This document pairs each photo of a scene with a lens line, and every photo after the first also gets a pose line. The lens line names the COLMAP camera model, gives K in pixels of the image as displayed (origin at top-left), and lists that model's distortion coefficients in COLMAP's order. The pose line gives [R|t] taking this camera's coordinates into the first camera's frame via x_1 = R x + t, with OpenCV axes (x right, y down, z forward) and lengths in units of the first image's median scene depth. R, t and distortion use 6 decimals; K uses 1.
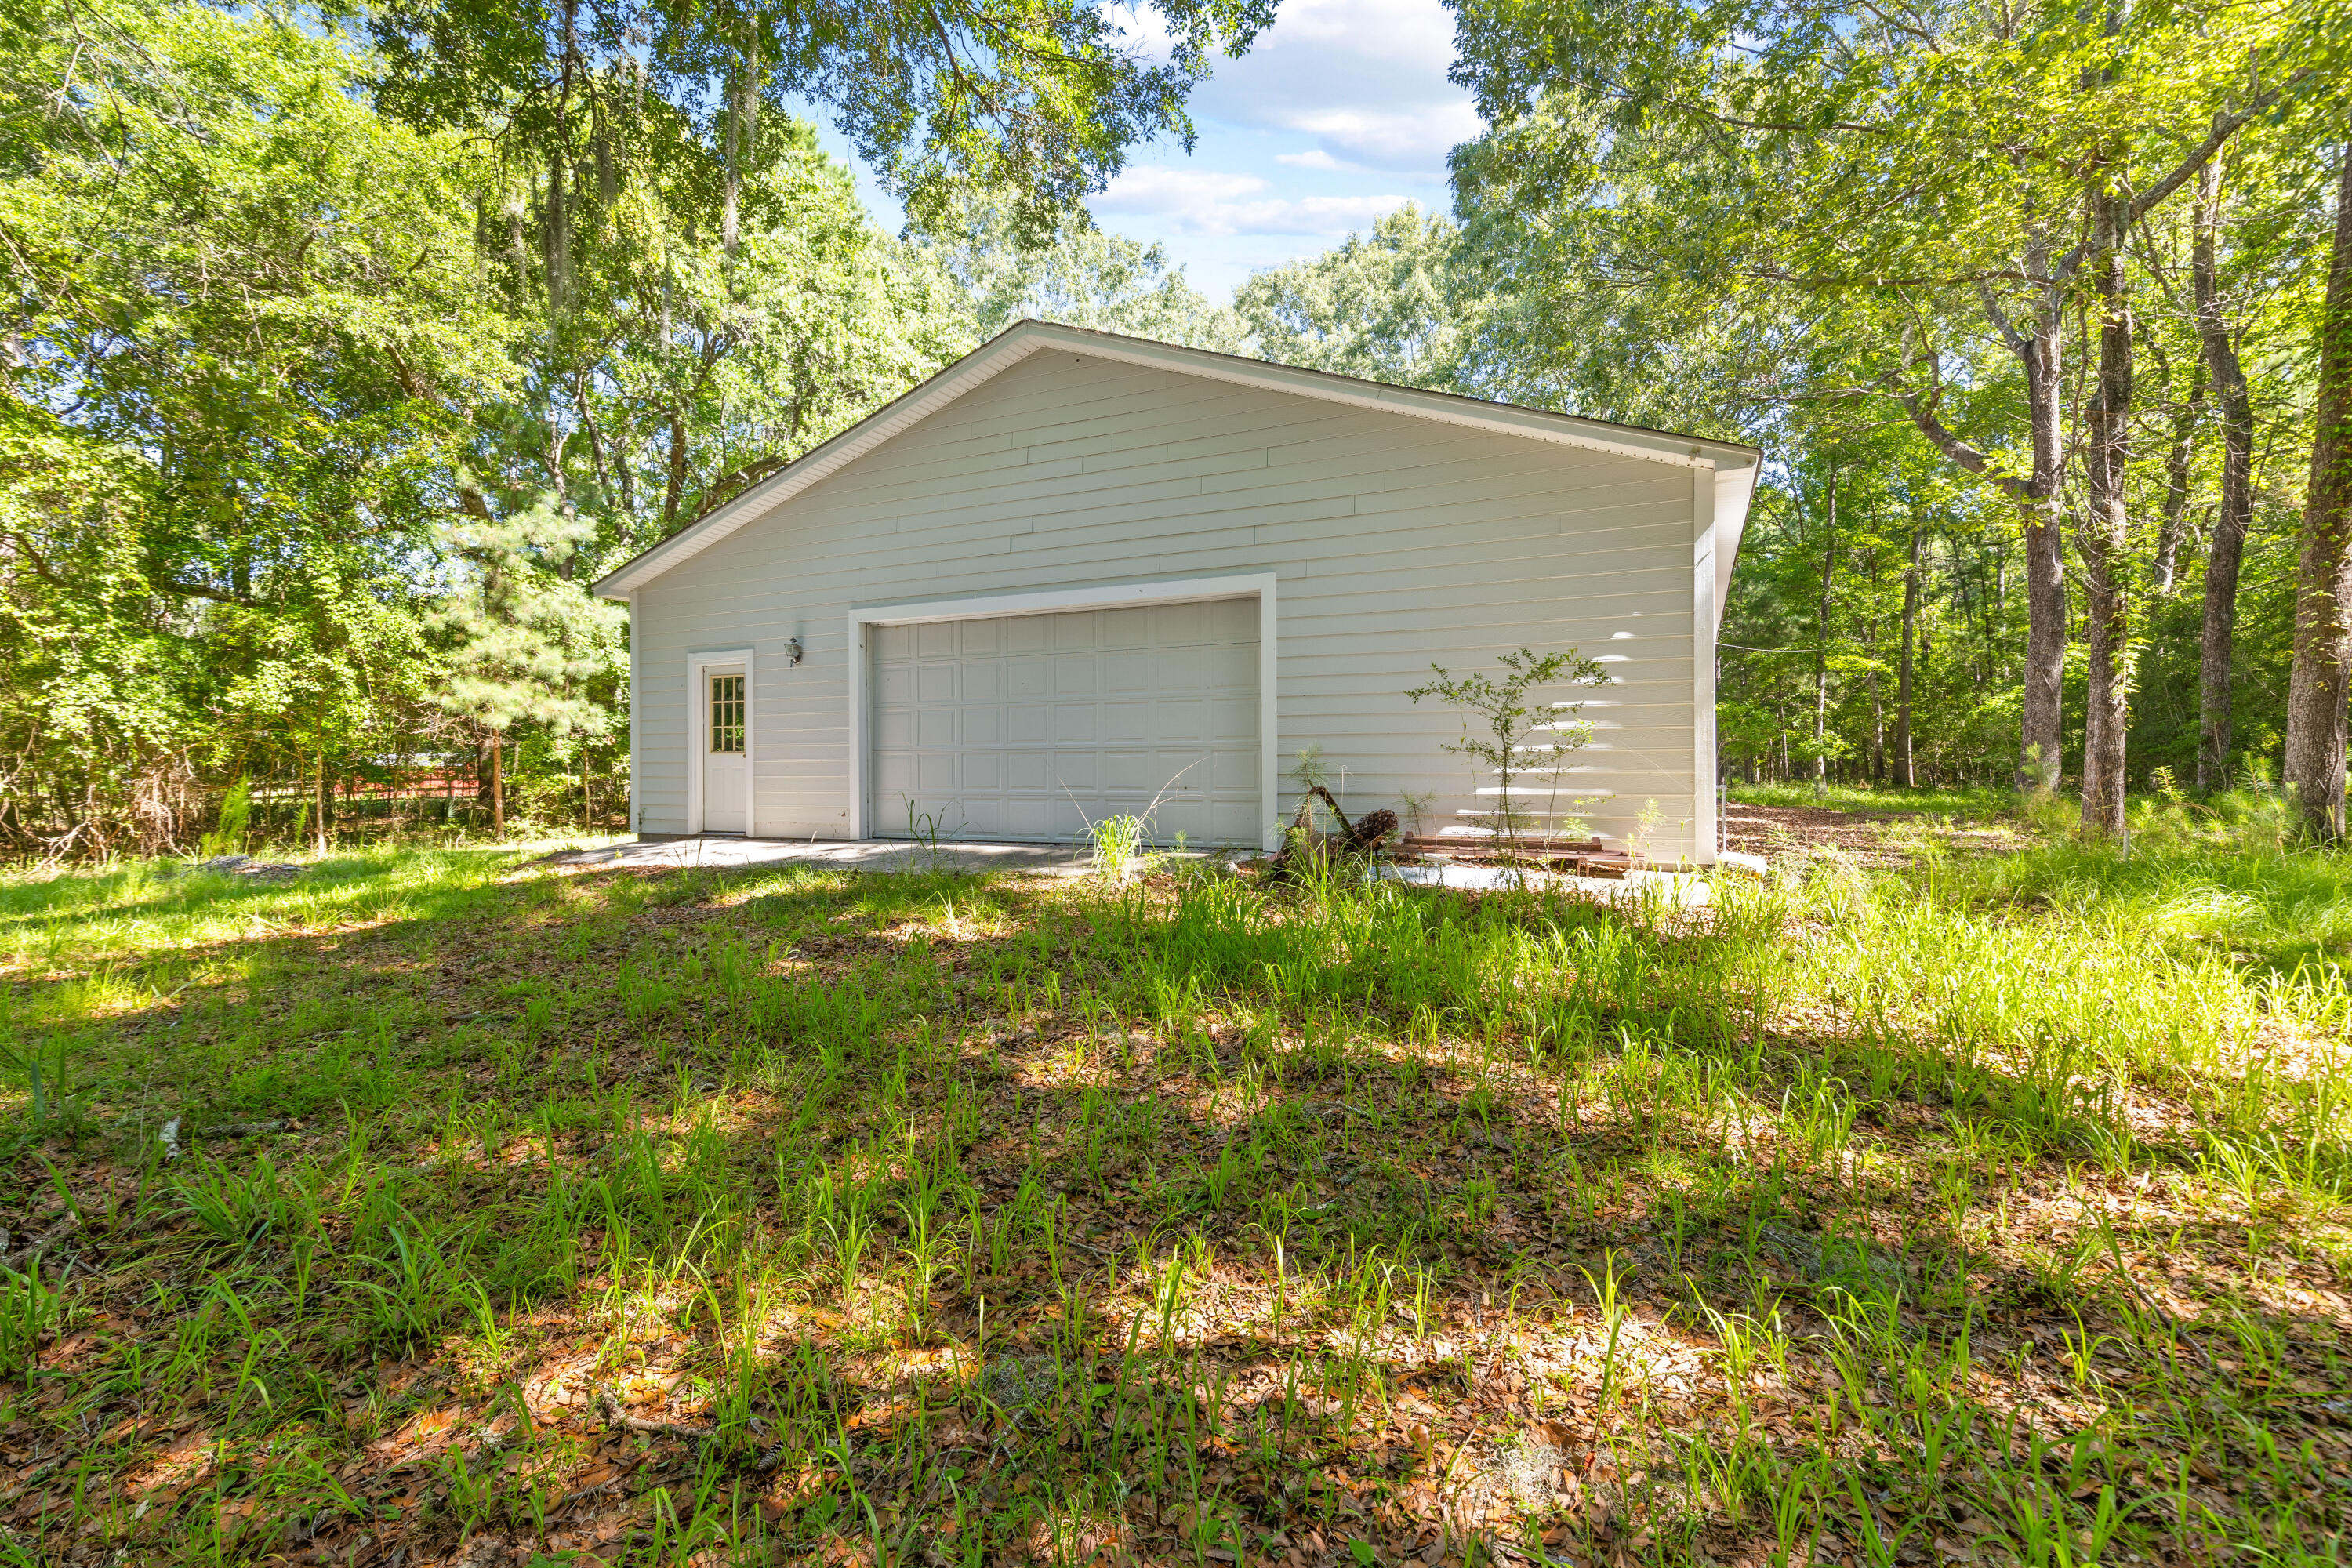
lens RADIAL K [[1106.3, 0, 1192.6], [0, 1106.3, 783.8], [0, 0, 1]] dist [0.003040, -0.000065]
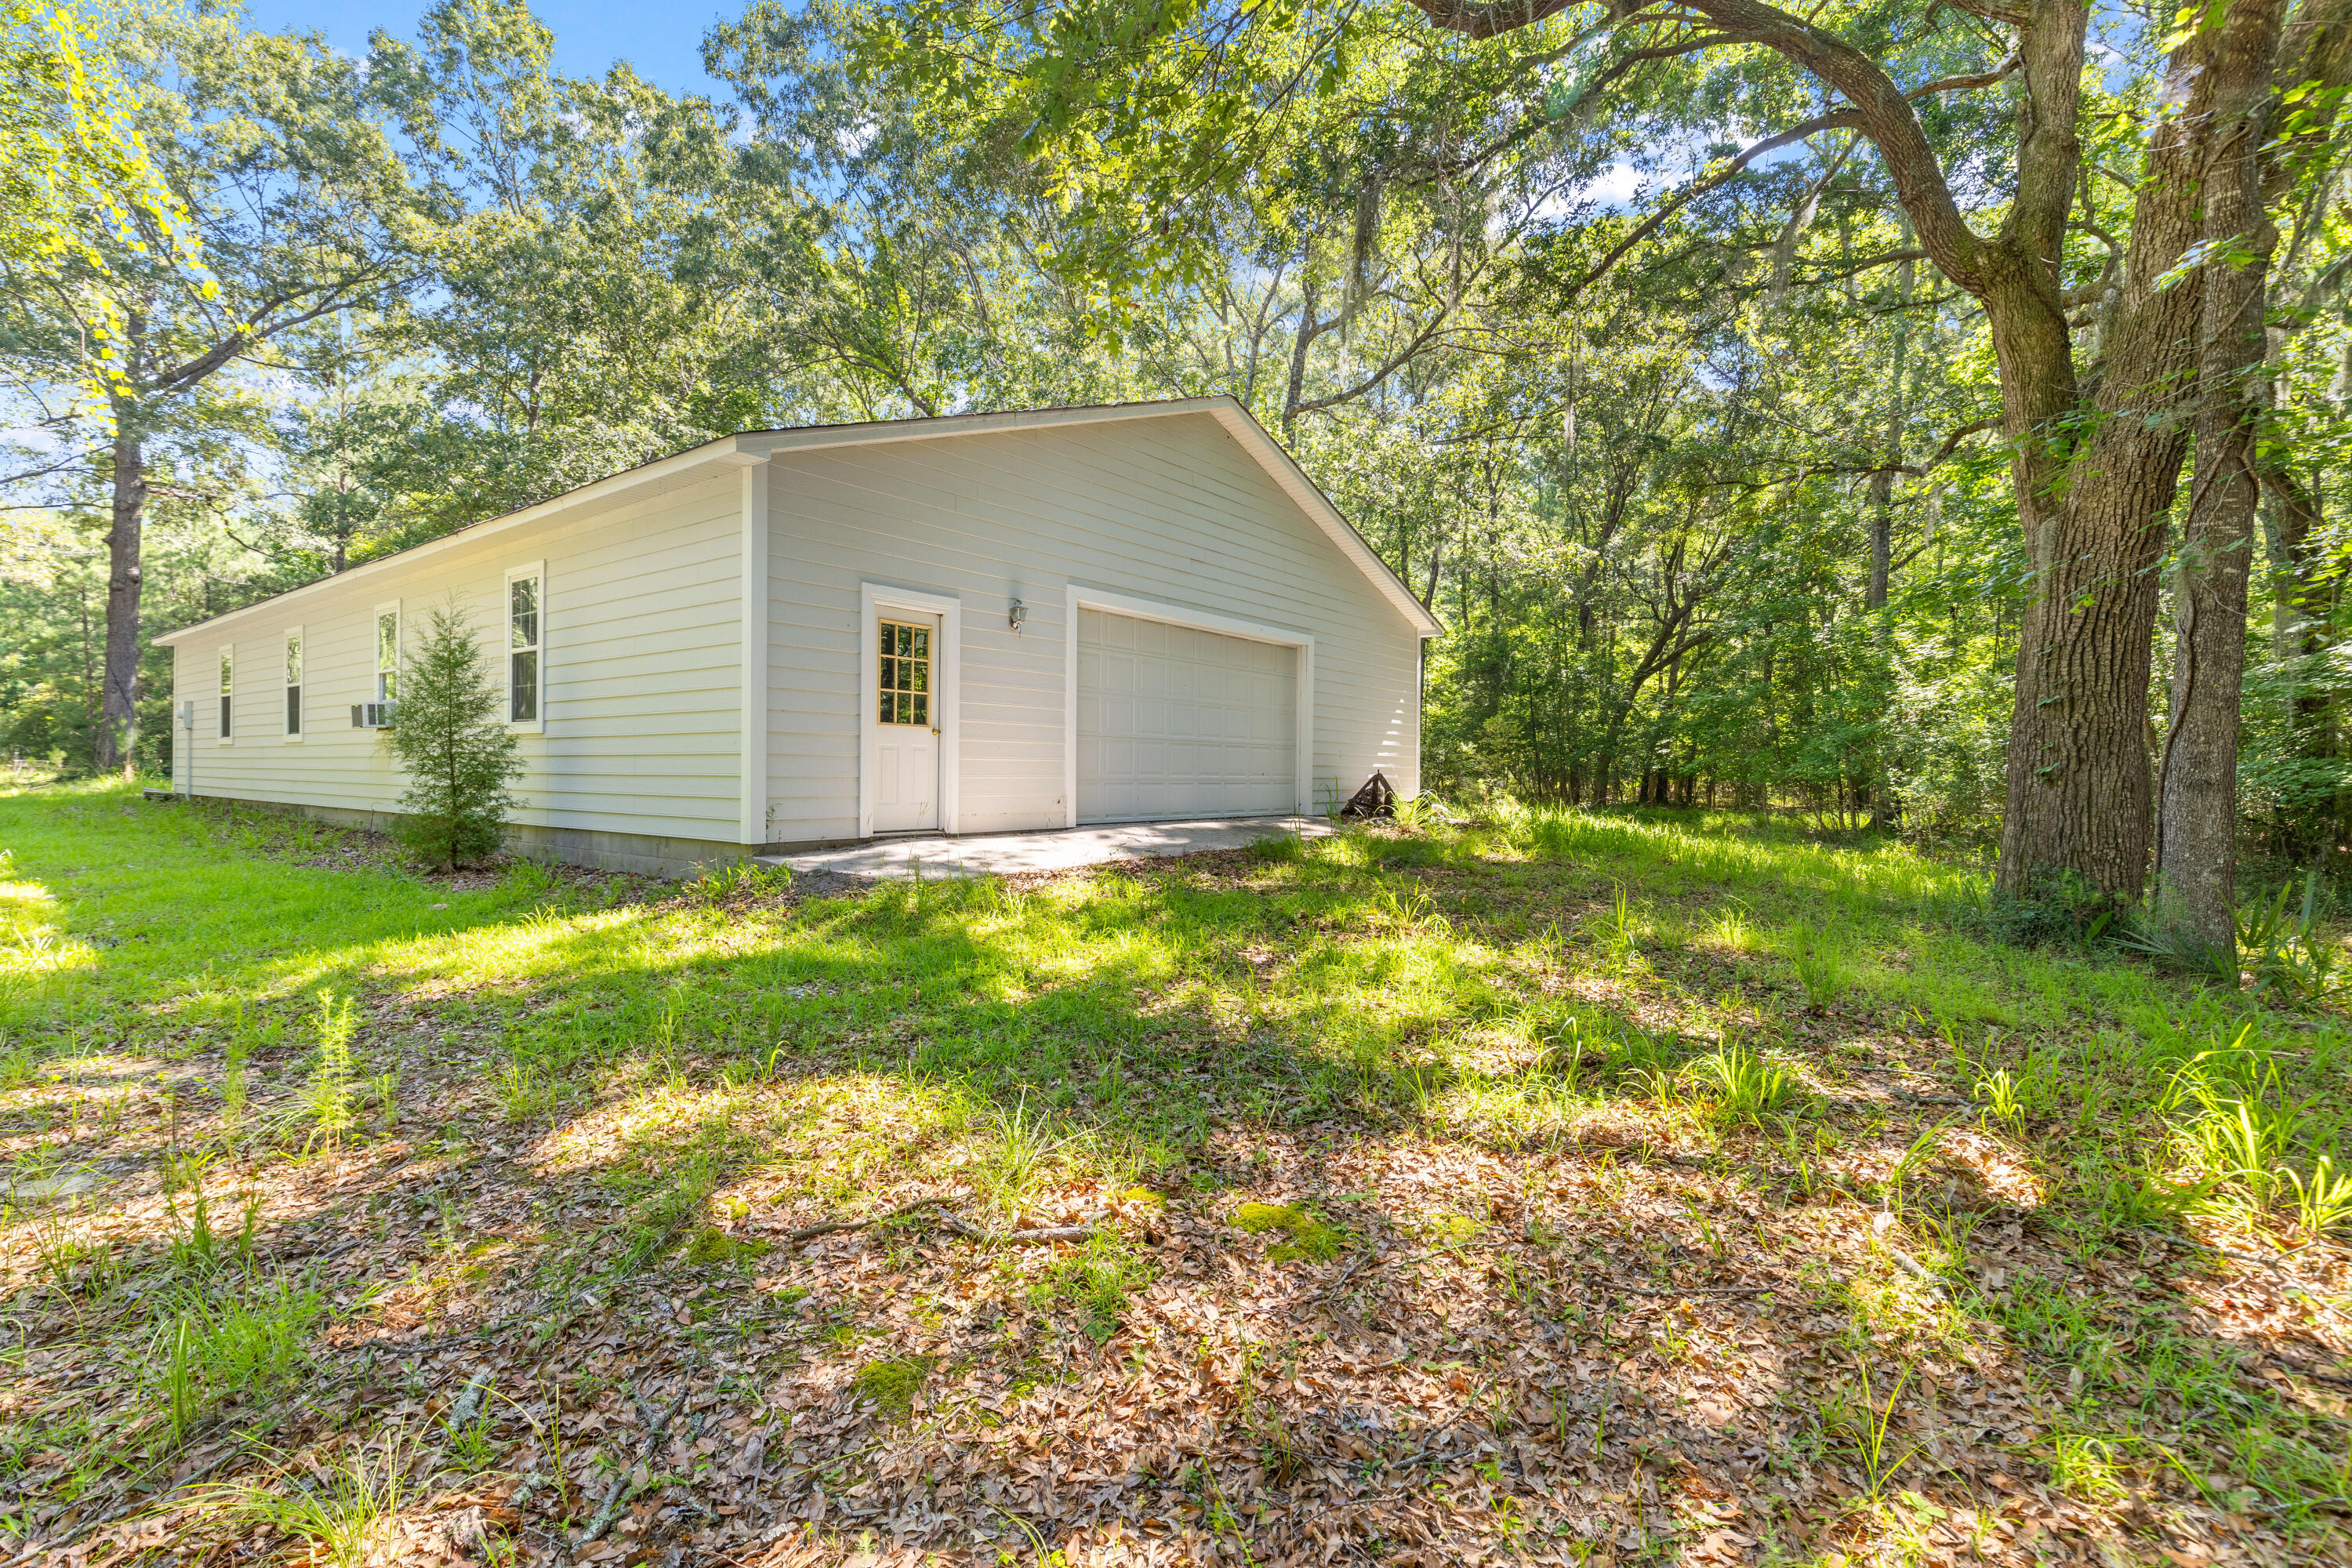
lens RADIAL K [[1106.3, 0, 1192.6], [0, 1106.3, 783.8], [0, 0, 1]] dist [0.003040, -0.000065]
pose [[0.166015, -0.006567, 0.986101, -1.298647], [-0.001834, 0.999974, 0.006968, 0.005789], [-0.986121, -0.002965, 0.165999, 0.788845]]
